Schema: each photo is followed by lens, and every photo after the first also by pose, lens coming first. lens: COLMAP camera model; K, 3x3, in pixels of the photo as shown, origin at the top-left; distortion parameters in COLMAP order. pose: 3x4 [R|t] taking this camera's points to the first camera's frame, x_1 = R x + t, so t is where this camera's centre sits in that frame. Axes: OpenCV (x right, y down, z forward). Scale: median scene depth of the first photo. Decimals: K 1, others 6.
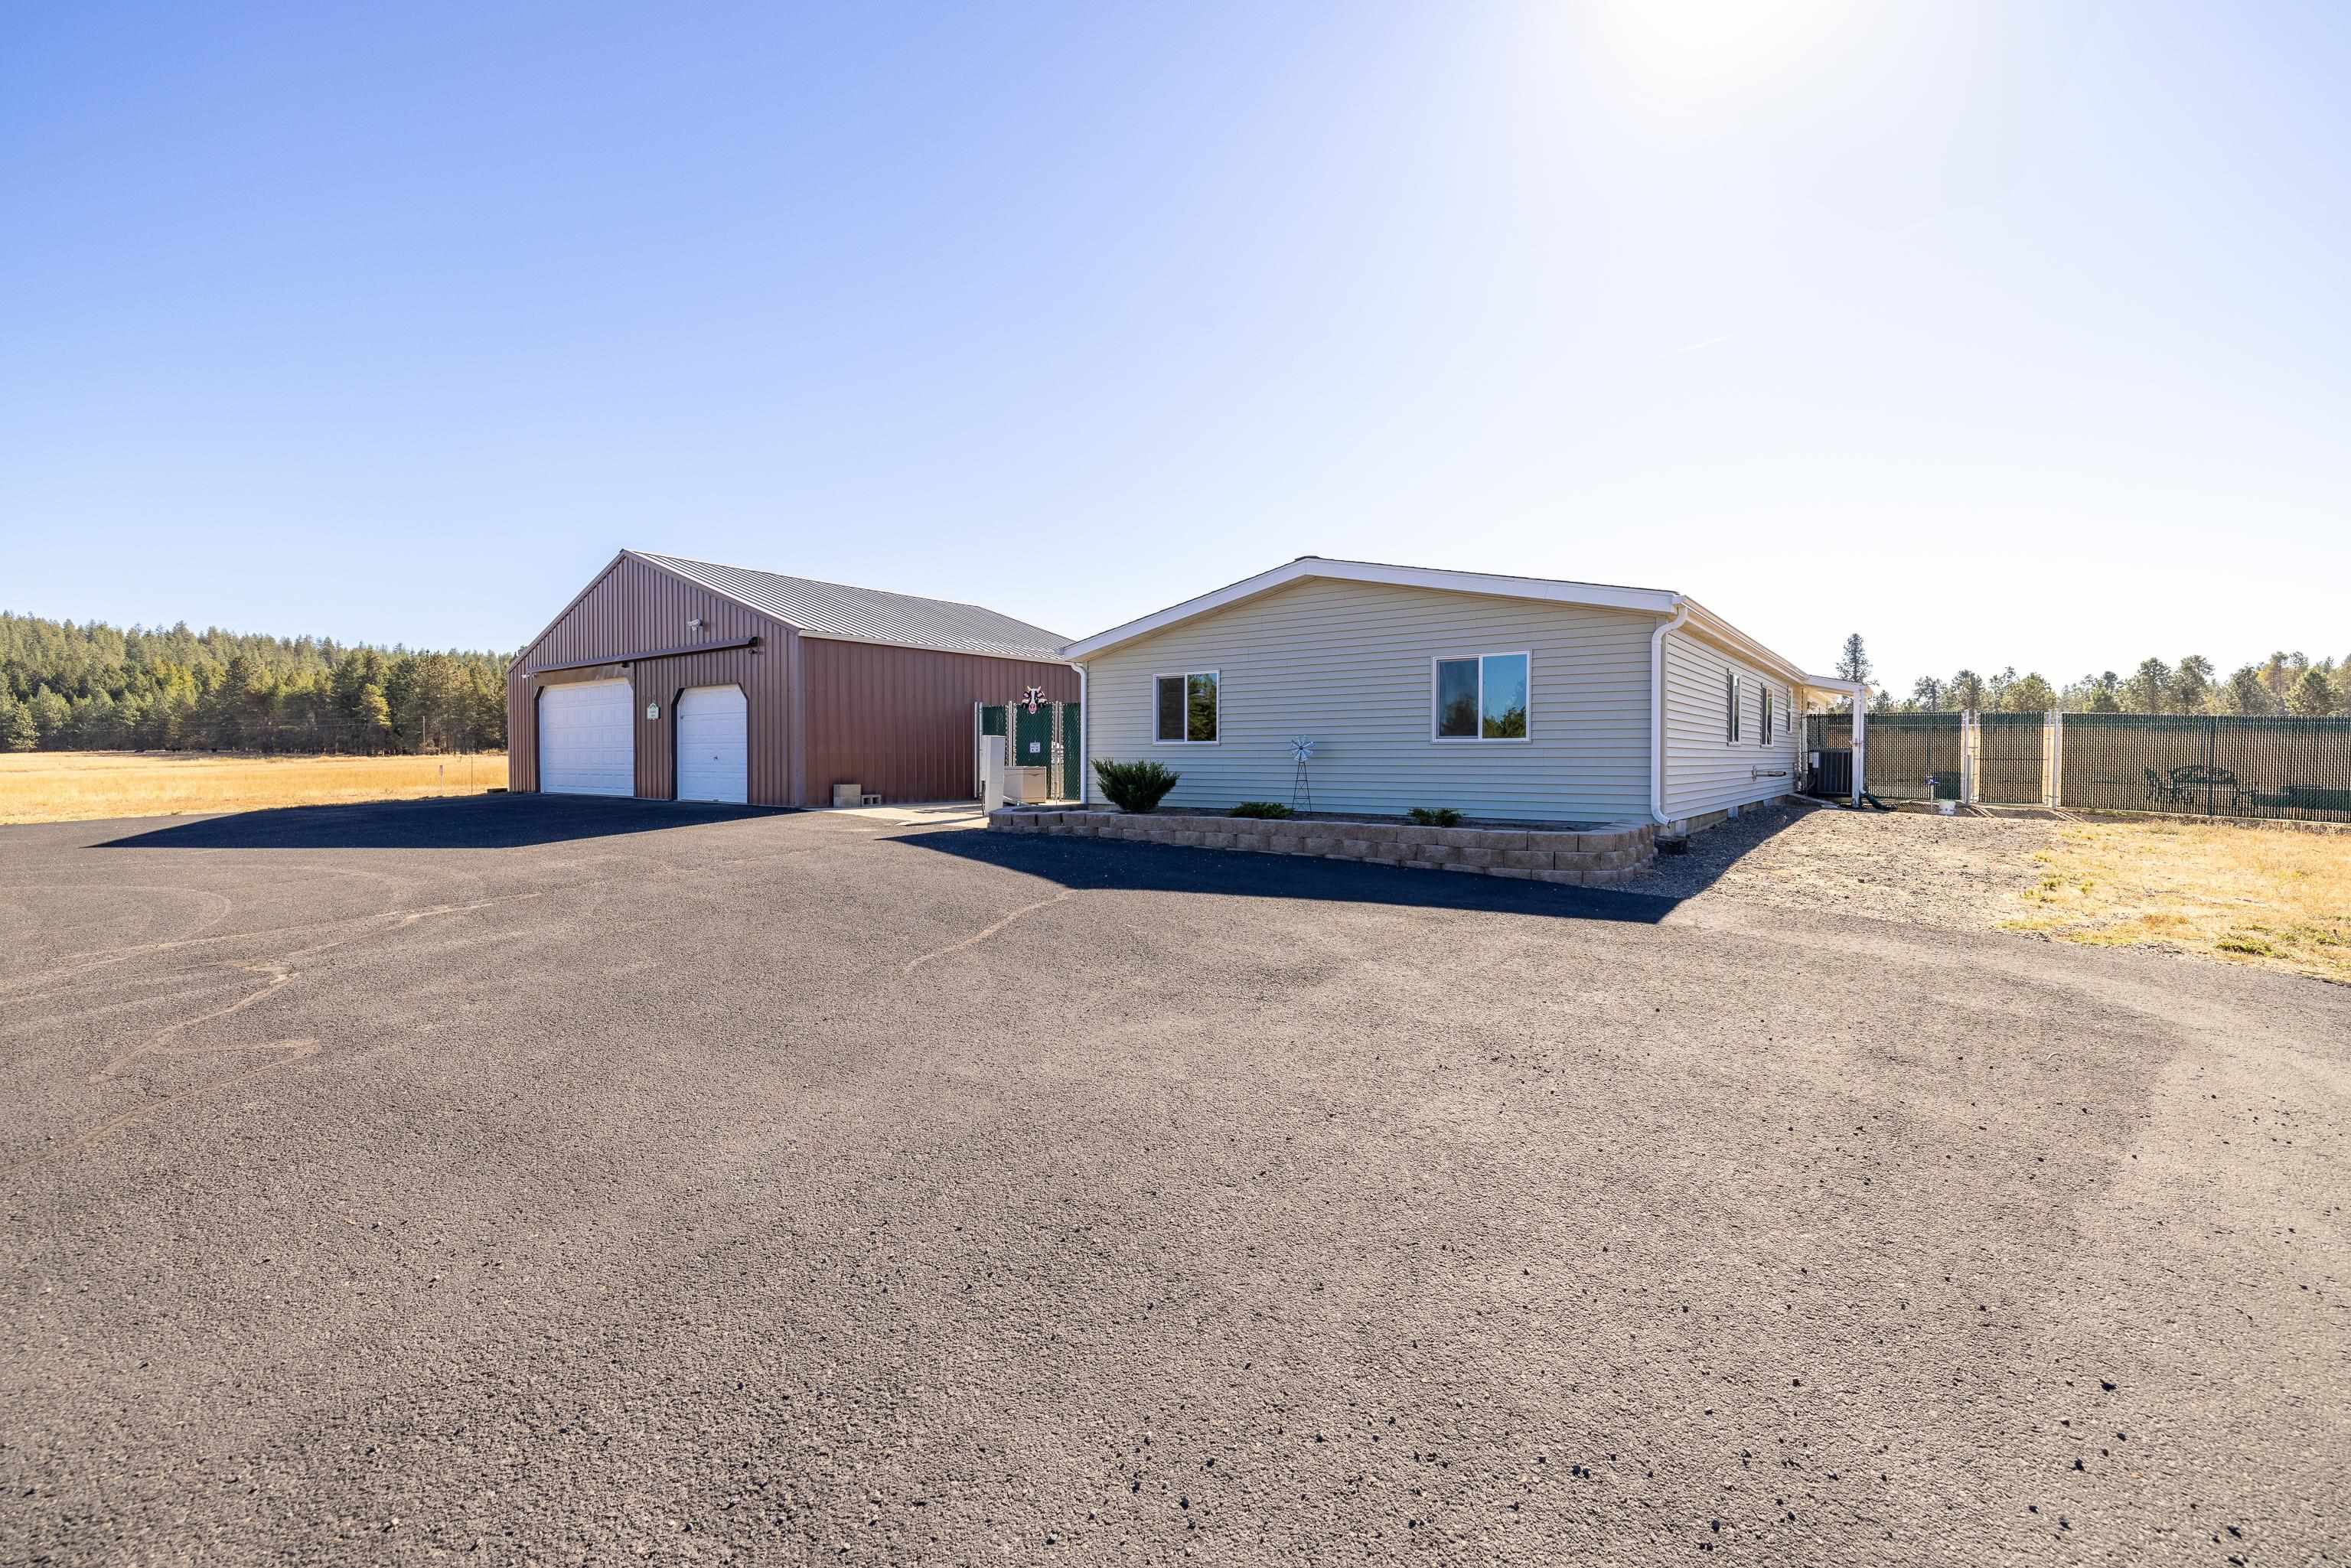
lens RADIAL K [[1010.7, 0, 1160.6], [0, 1010.7, 782.6], [0, 0, 1]] dist [-0.000612, 0.000005]
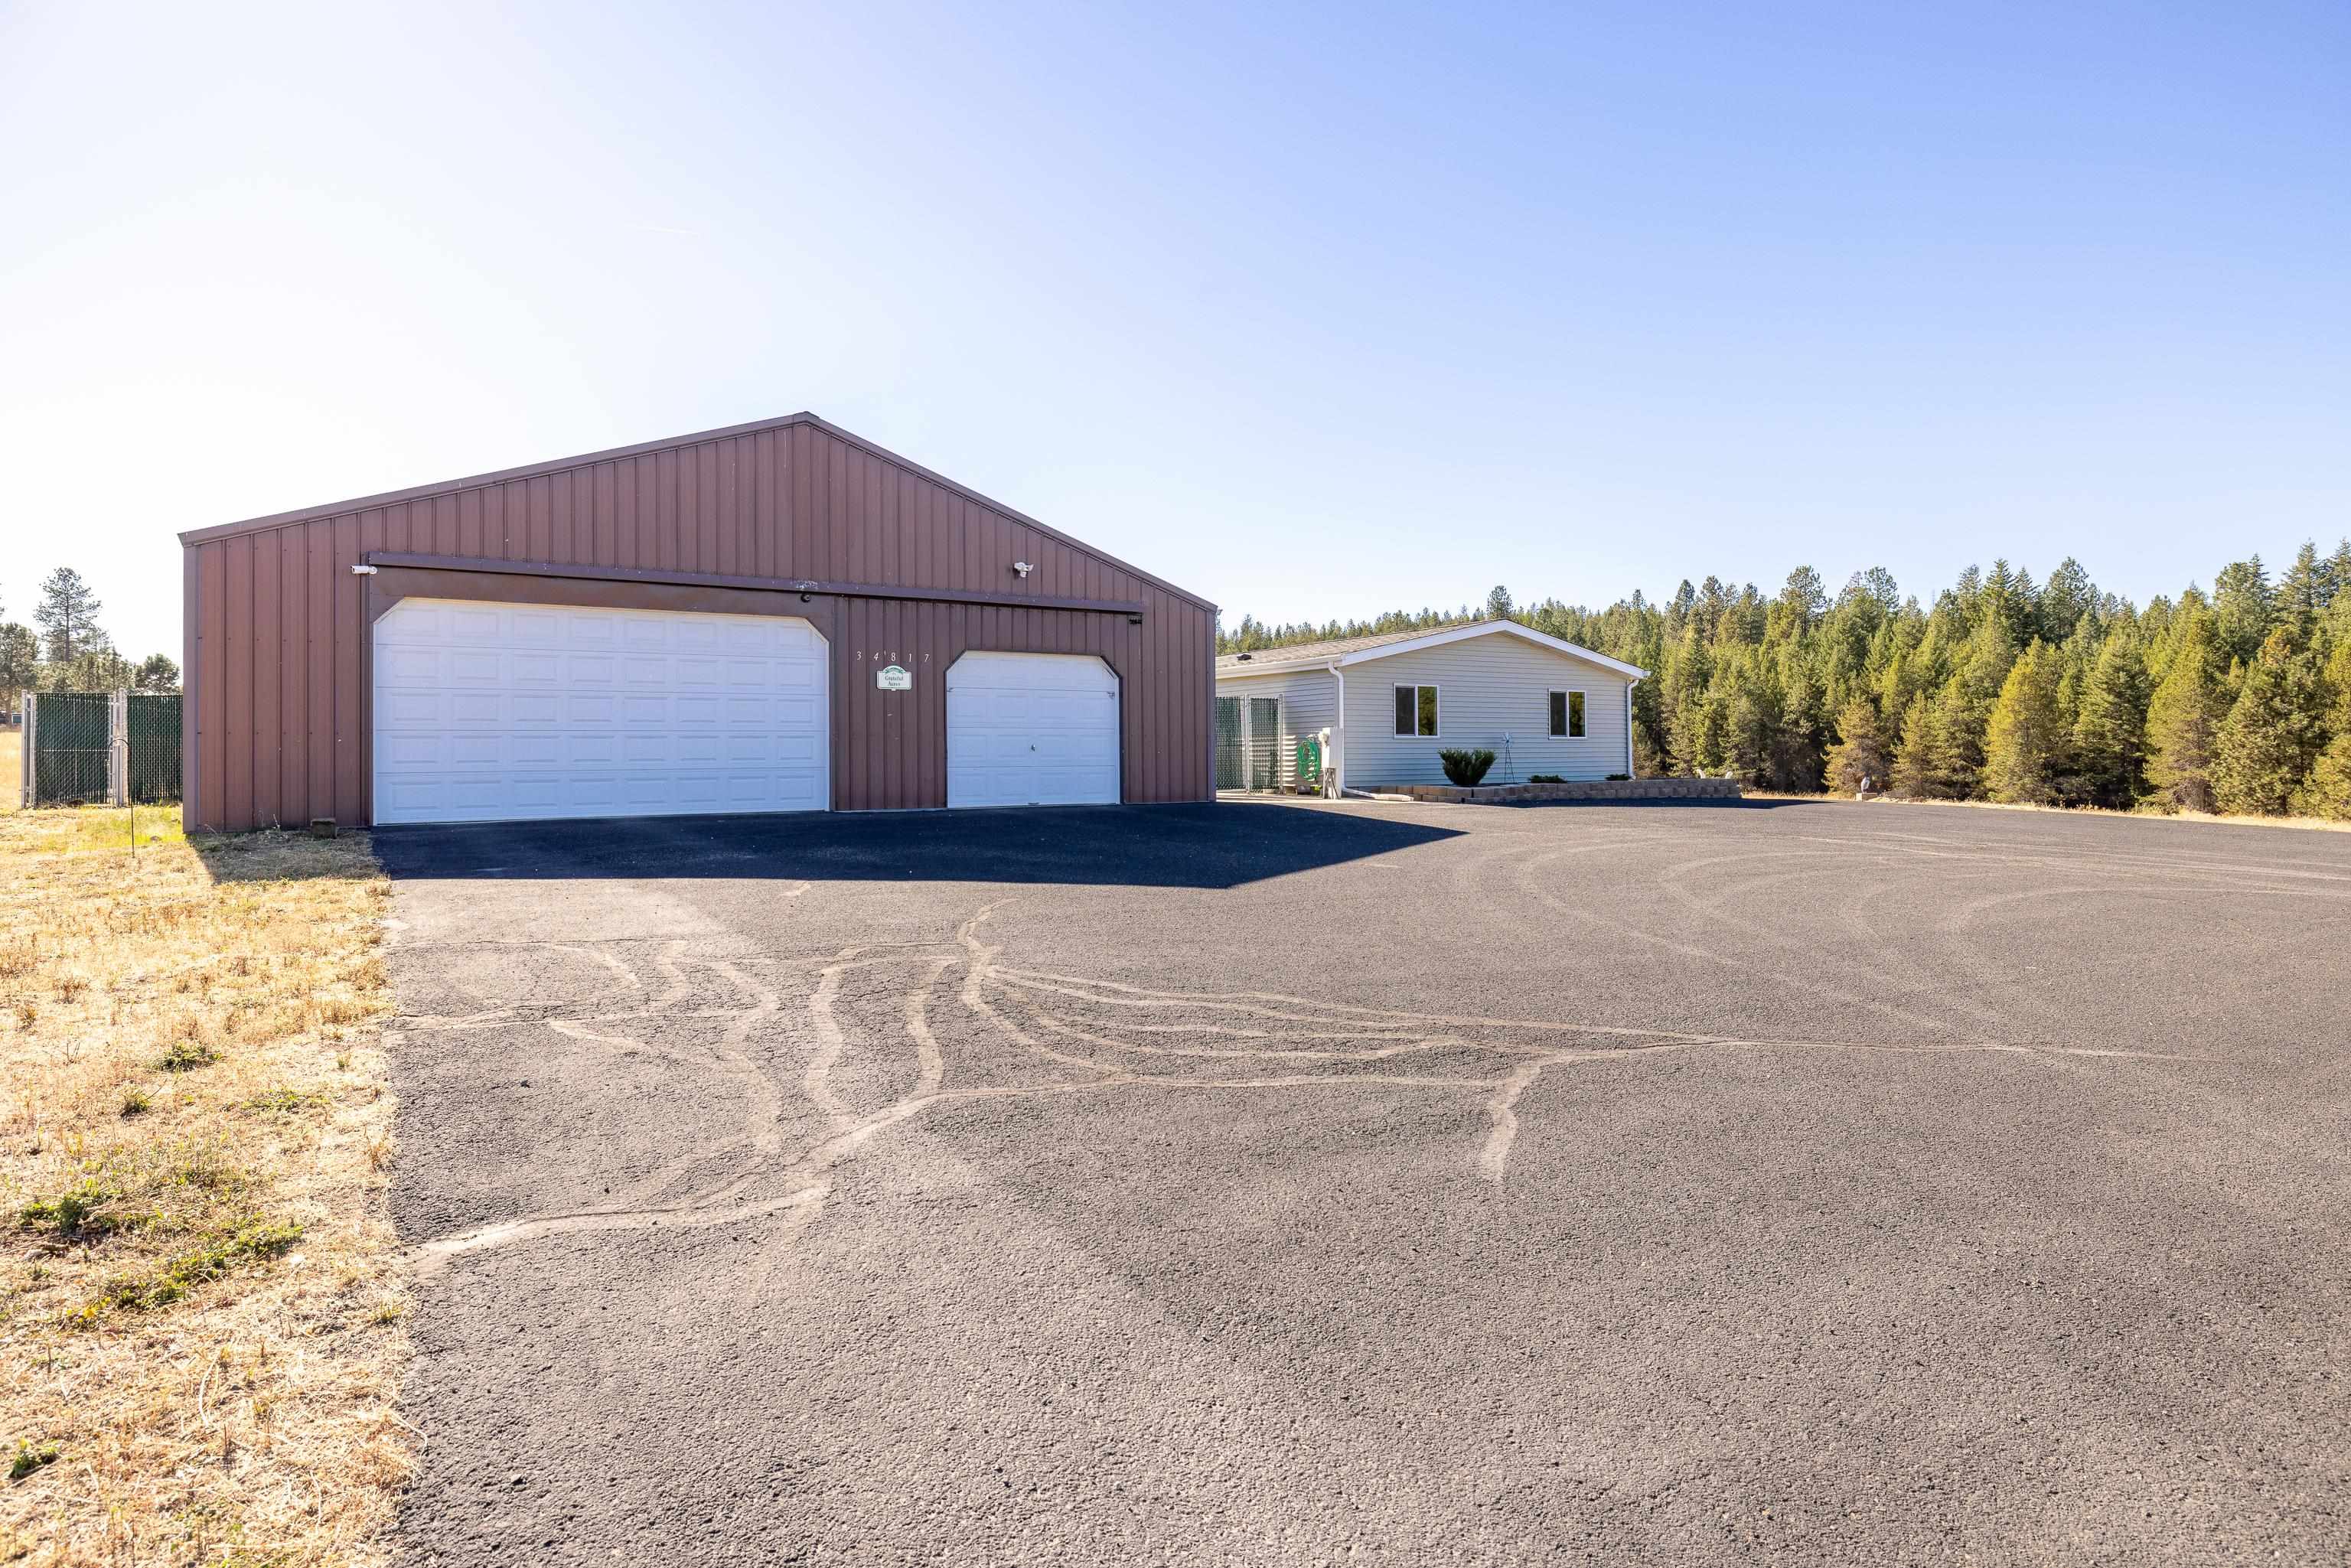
lens RADIAL K [[1294.3, 0, 1171.3], [0, 1294.3, 746.1], [0, 0, 1]] dist [-0.001390, -0.000228]
pose [[0.325628, 0.007867, 0.945465, -1.346619], [0.029946, 0.999378, -0.018630, -0.004463], [-0.945024, 0.034379, 0.325190, 0.599895]]
